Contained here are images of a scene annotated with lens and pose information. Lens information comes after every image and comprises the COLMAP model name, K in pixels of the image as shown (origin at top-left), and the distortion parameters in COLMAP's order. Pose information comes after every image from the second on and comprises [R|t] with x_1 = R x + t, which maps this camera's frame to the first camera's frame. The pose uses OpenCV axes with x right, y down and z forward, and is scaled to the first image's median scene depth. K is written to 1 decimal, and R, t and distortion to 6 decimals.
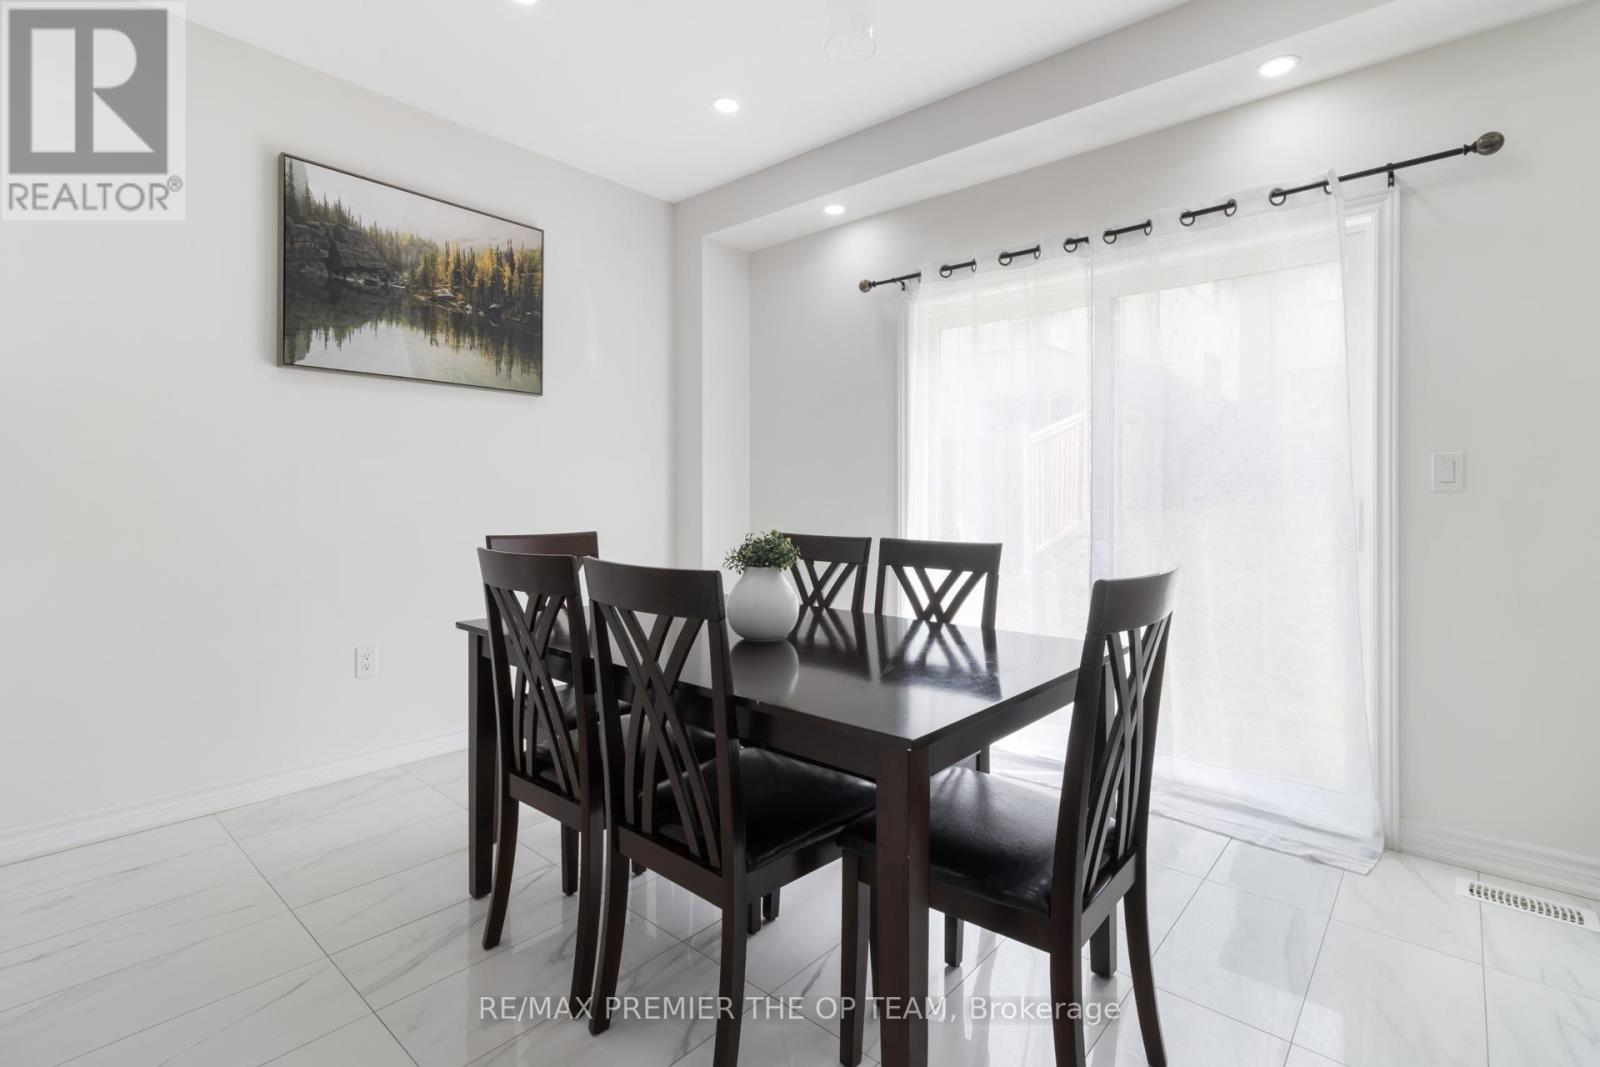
lens RADIAL K [[750.0, 0, 805.9], [0, 750.0, 498.4], [0, 0, 1]] dist [0.003108, 0.001444]
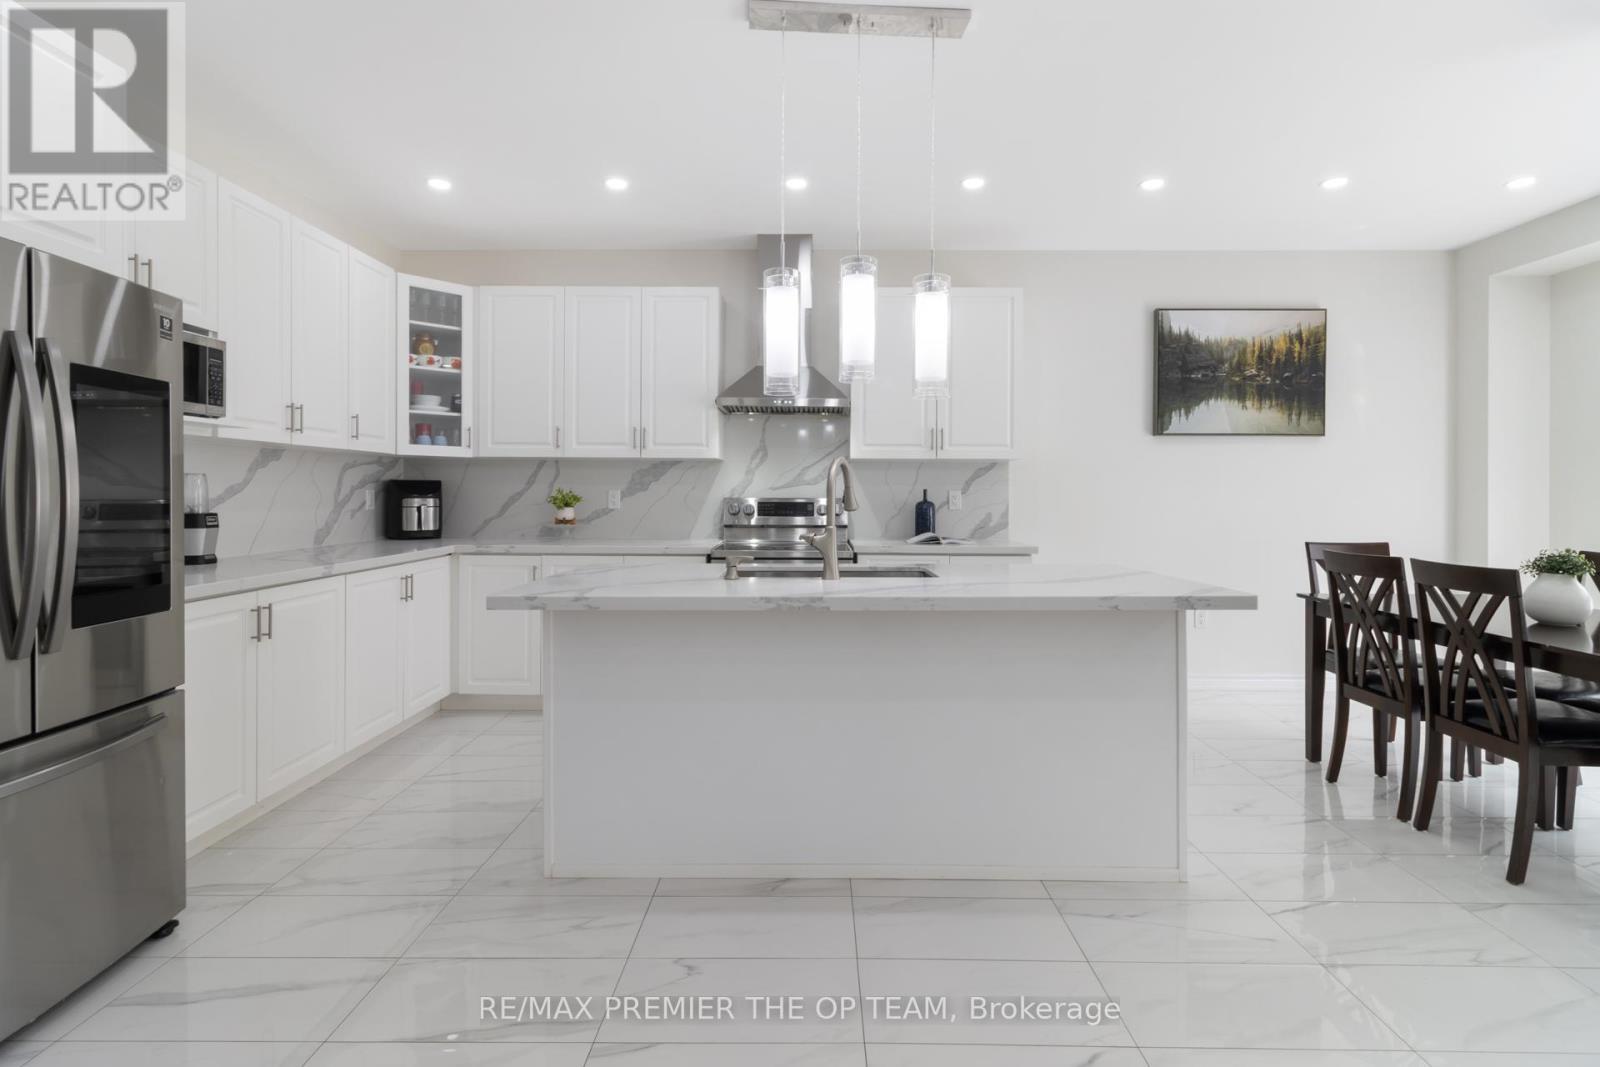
lens RADIAL K [[750.0, 0, 805.9], [0, 750.0, 498.4], [0, 0, 1]] dist [0.003108, 0.001444]
pose [[0.652850, 0.002986, -0.757481, 0.063559], [-0.003263, 0.999994, 0.001129, -0.033136], [0.757480, 0.001735, 0.652856, -0.679708]]
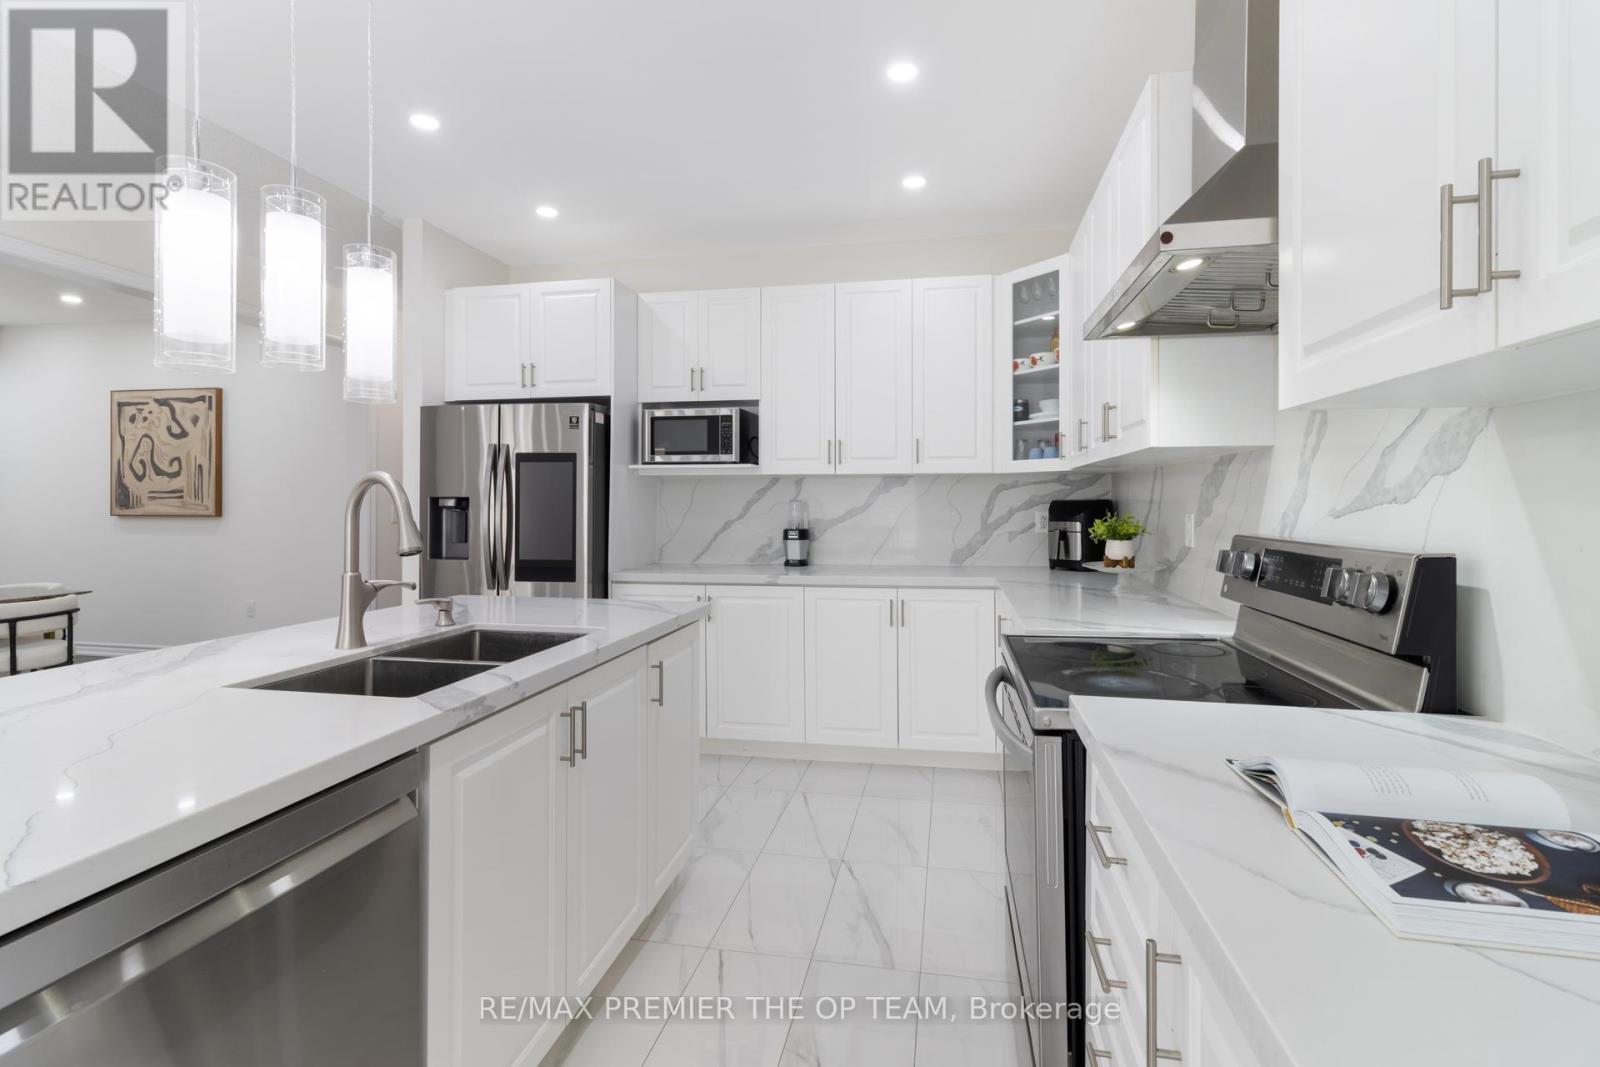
lens RADIAL K [[750.0, 0, 805.9], [0, 750.0, 498.4], [0, 0, 1]] dist [0.003108, 0.001444]
pose [[-0.862612, -0.006315, -0.505827, -0.589169], [-0.003173, 0.999970, -0.007073, -0.058824], [0.505857, -0.004496, -0.862606, 0.653649]]
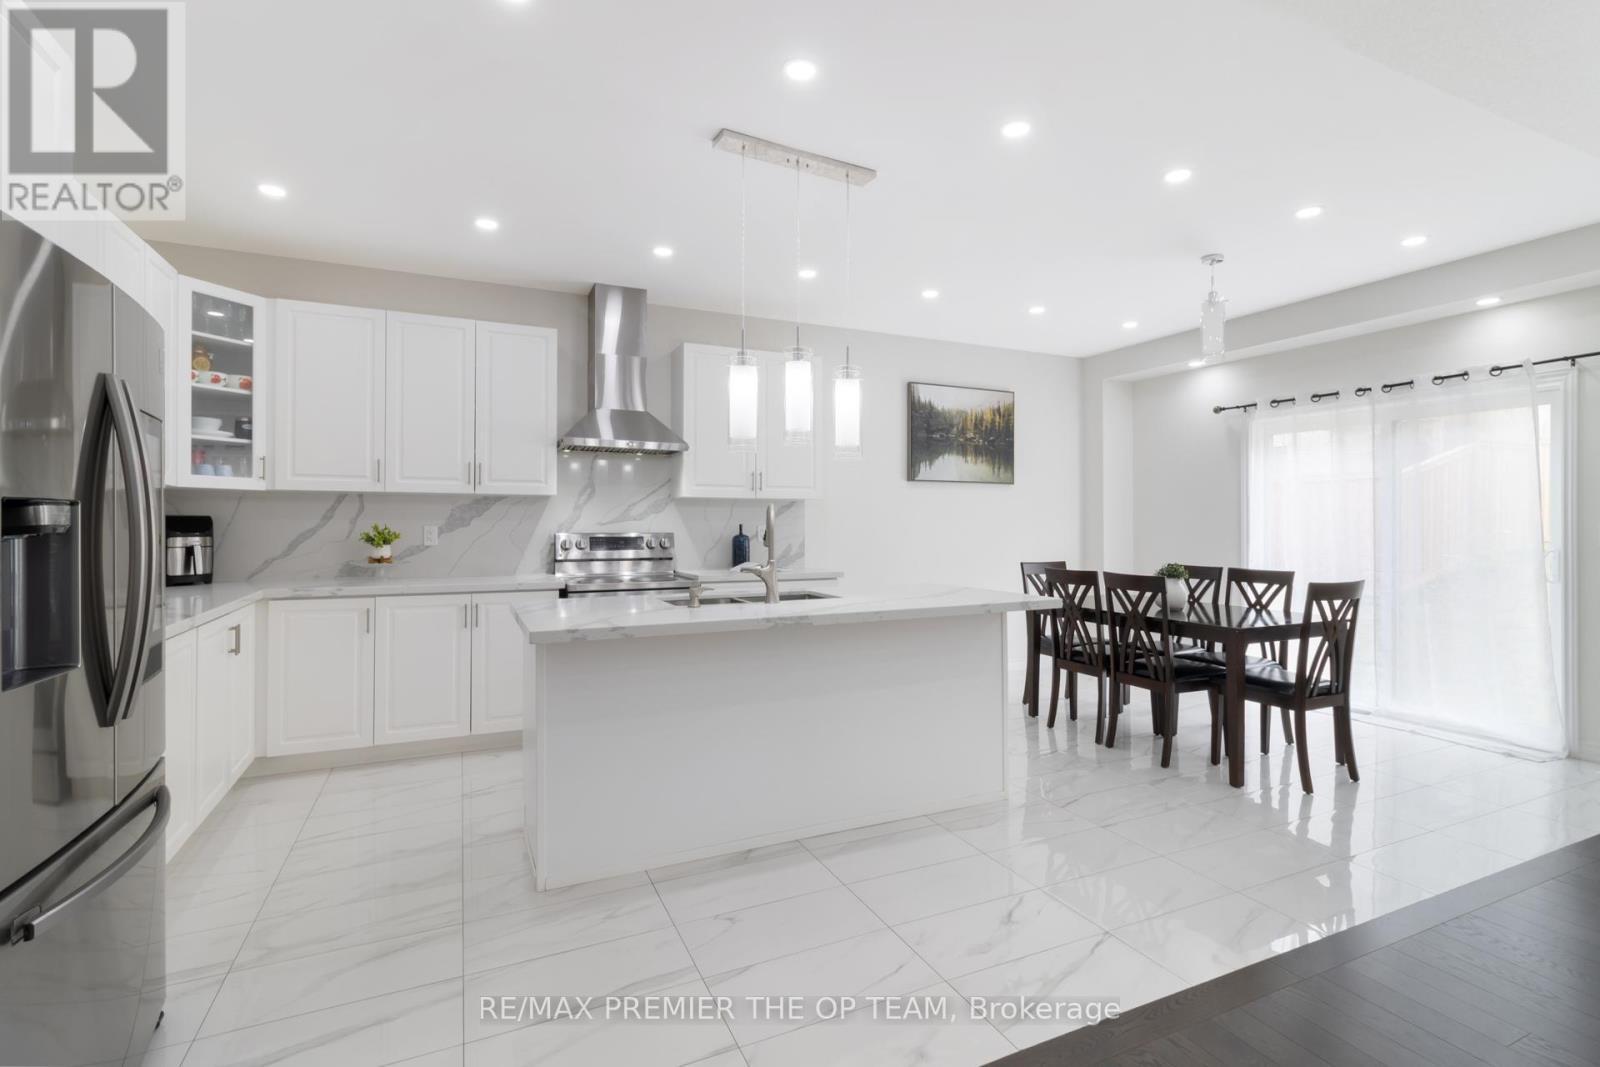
lens RADIAL K [[754.0, 0, 811.9], [0, 754.0, 518.1], [0, 0, 1]] dist [-0.001023, 0.007142]
pose [[0.916825, -0.003926, -0.399269, -0.094606], [0.000302, 0.999958, -0.009137, -0.050119], [0.399288, 0.008256, 0.916788, -1.060438]]
